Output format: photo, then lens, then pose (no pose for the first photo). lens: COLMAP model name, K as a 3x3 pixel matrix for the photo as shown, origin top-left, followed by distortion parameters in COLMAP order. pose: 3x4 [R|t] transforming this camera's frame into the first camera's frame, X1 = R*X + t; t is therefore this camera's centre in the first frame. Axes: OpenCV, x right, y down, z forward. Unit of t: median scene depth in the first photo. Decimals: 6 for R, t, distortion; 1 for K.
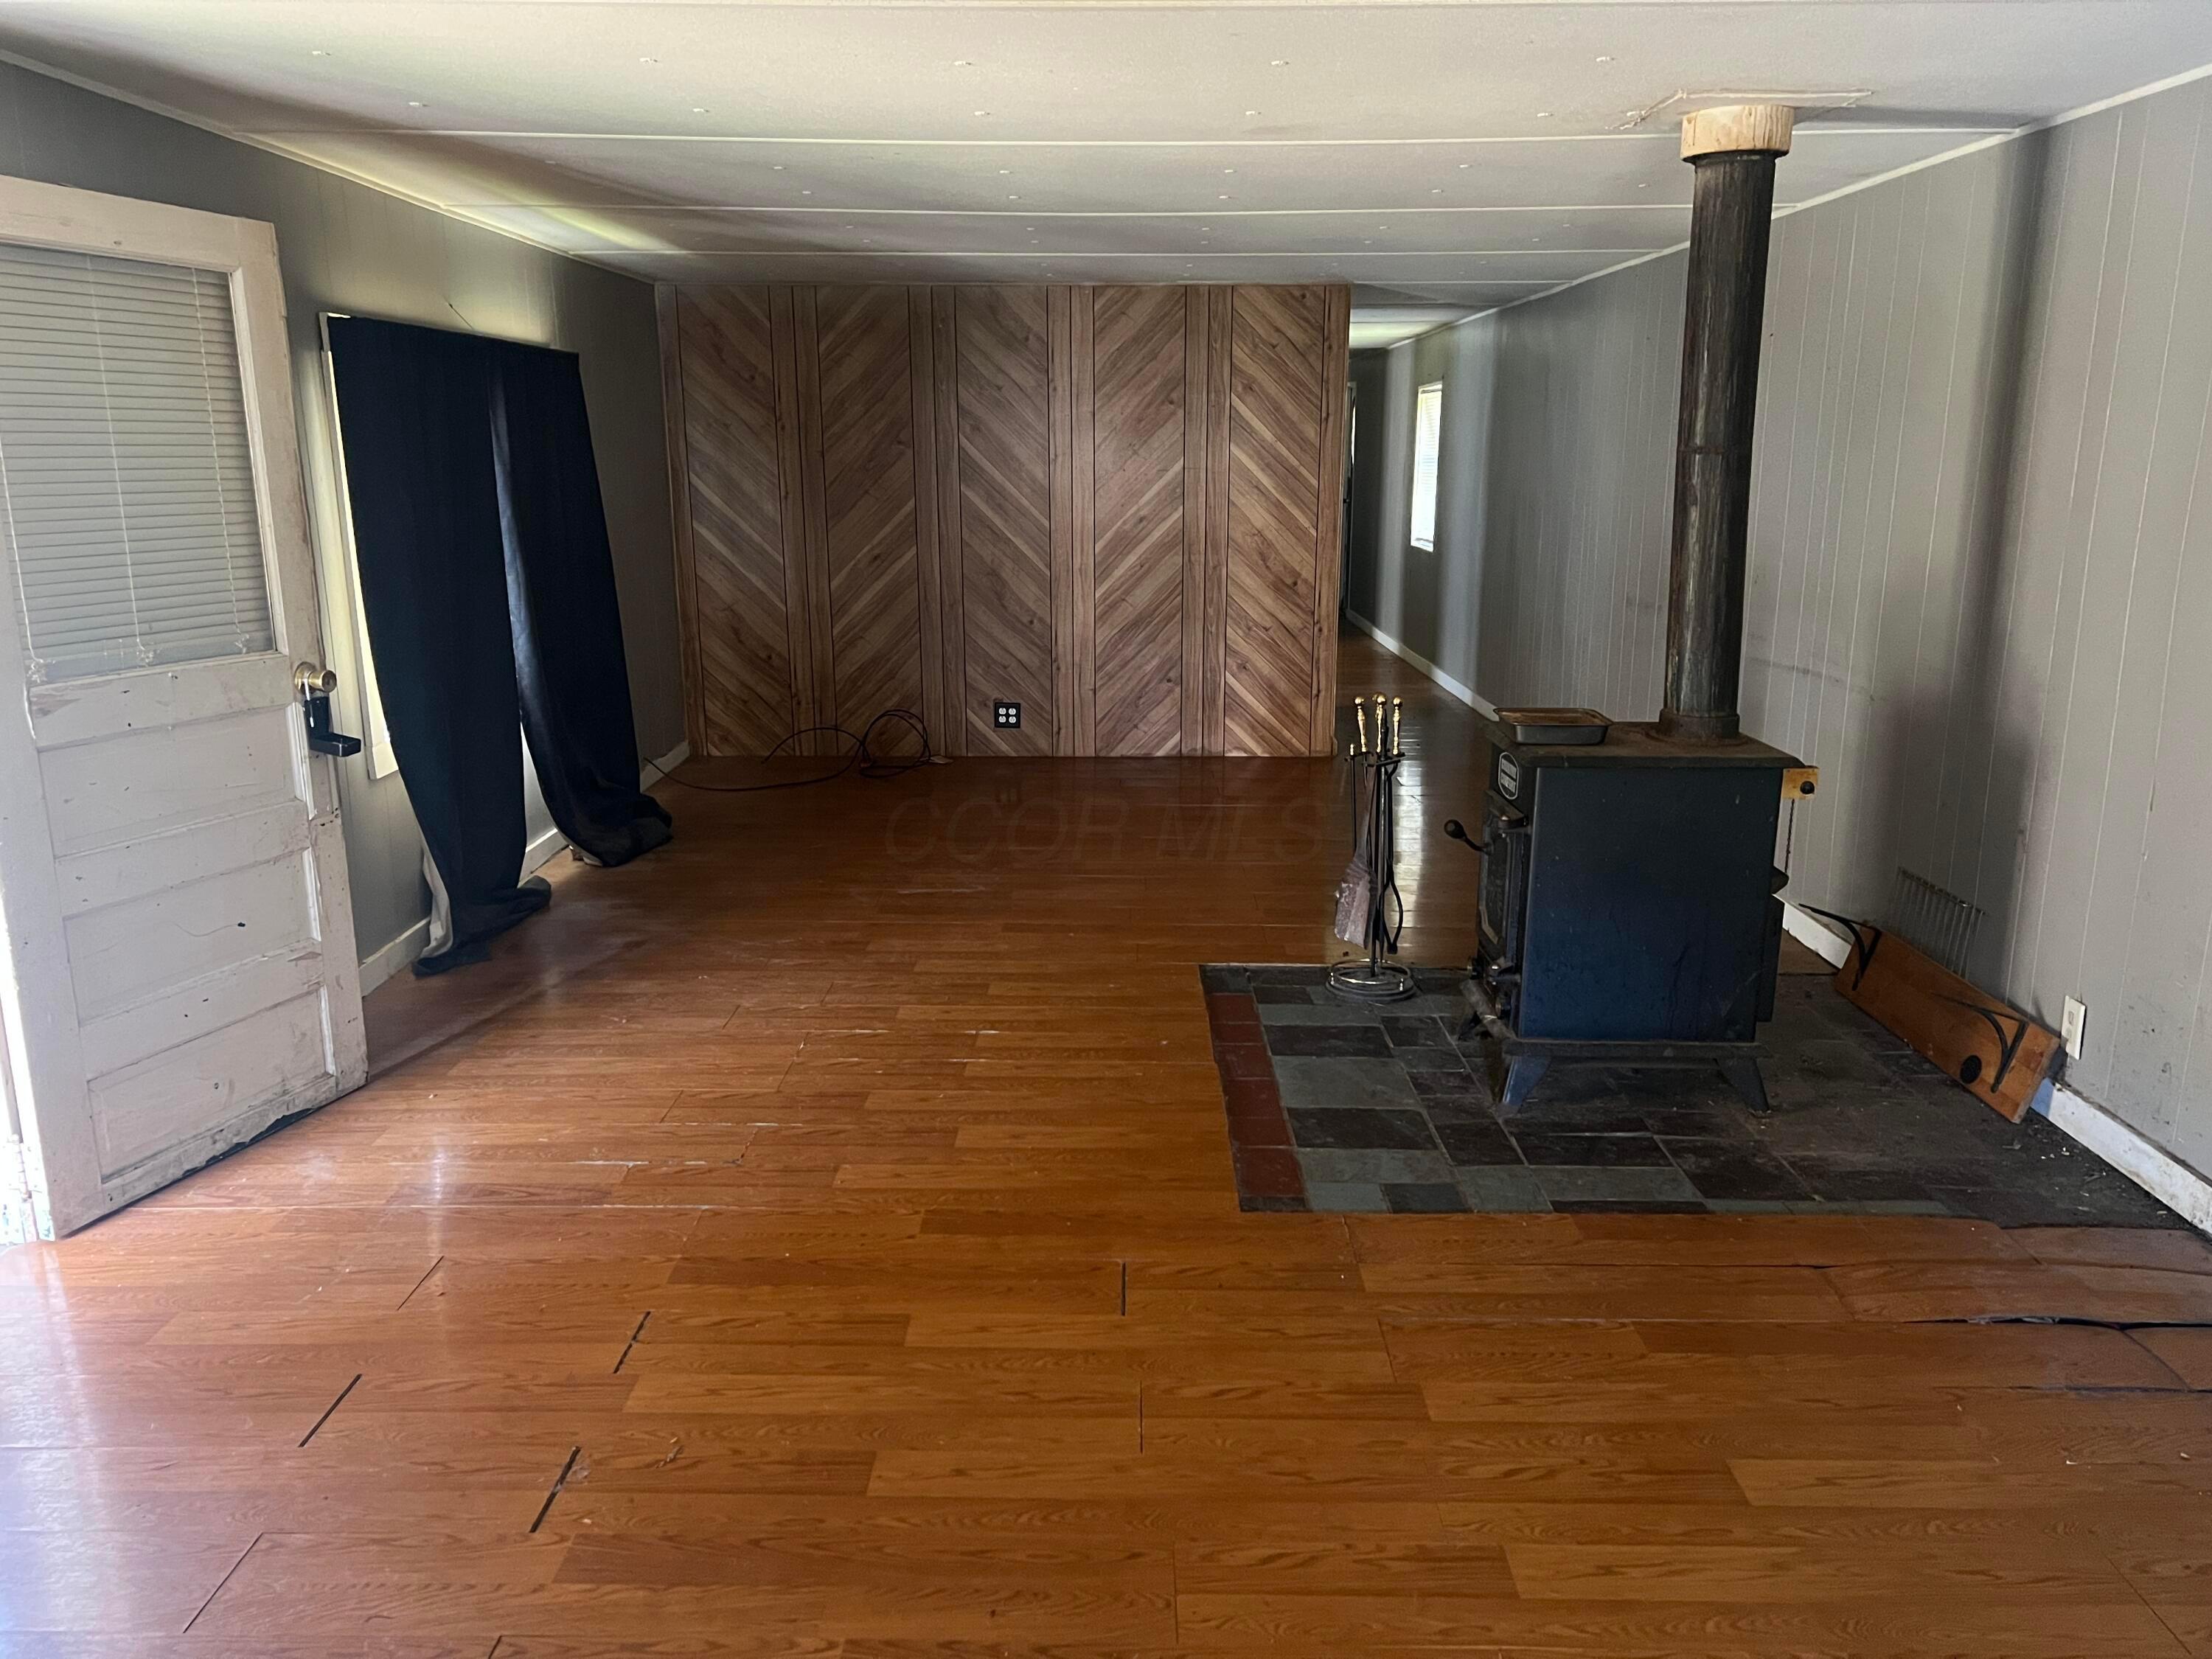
lens RADIAL K [[1688.9, 0, 1106.0], [0, 1688.9, 829.5], [0, 0, 1]] dist [0.007507, -0.001138]
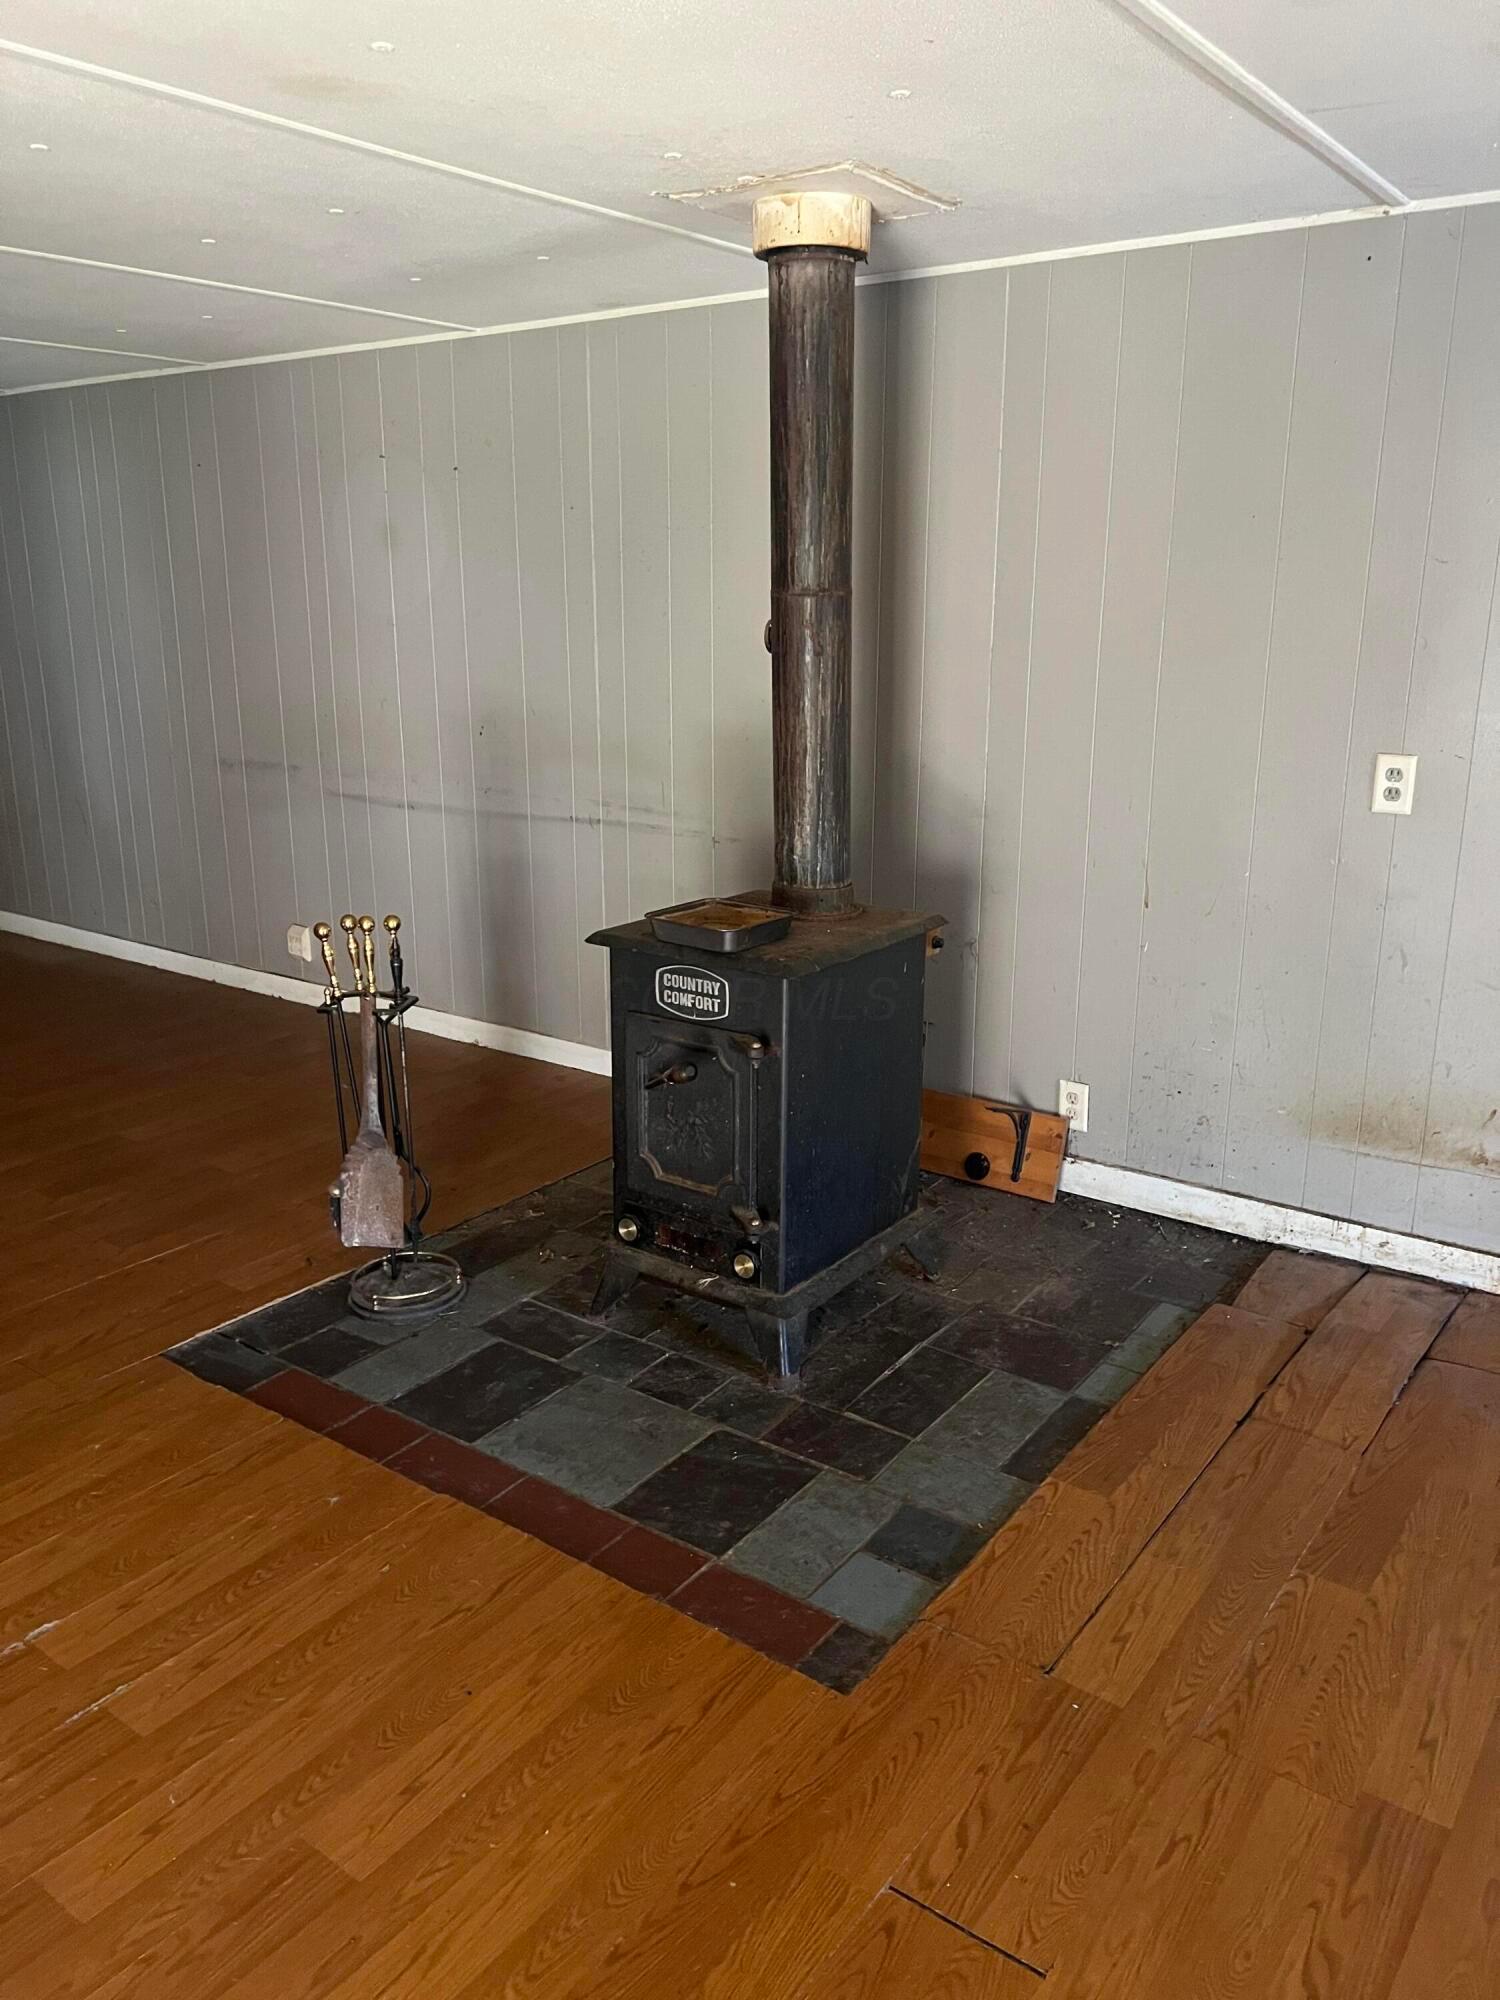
lens RADIAL K [[1496.8, 0, 754.9], [0, 1496.8, 967.5], [0, 0, 1]] dist [0.062027, -0.065564]
pose [[0.578401, -0.197580, 0.791463, -0.328815], [0.180563, 0.977168, 0.111984, -0.124490], [-0.795518, 0.078137, 0.600871, 0.559142]]
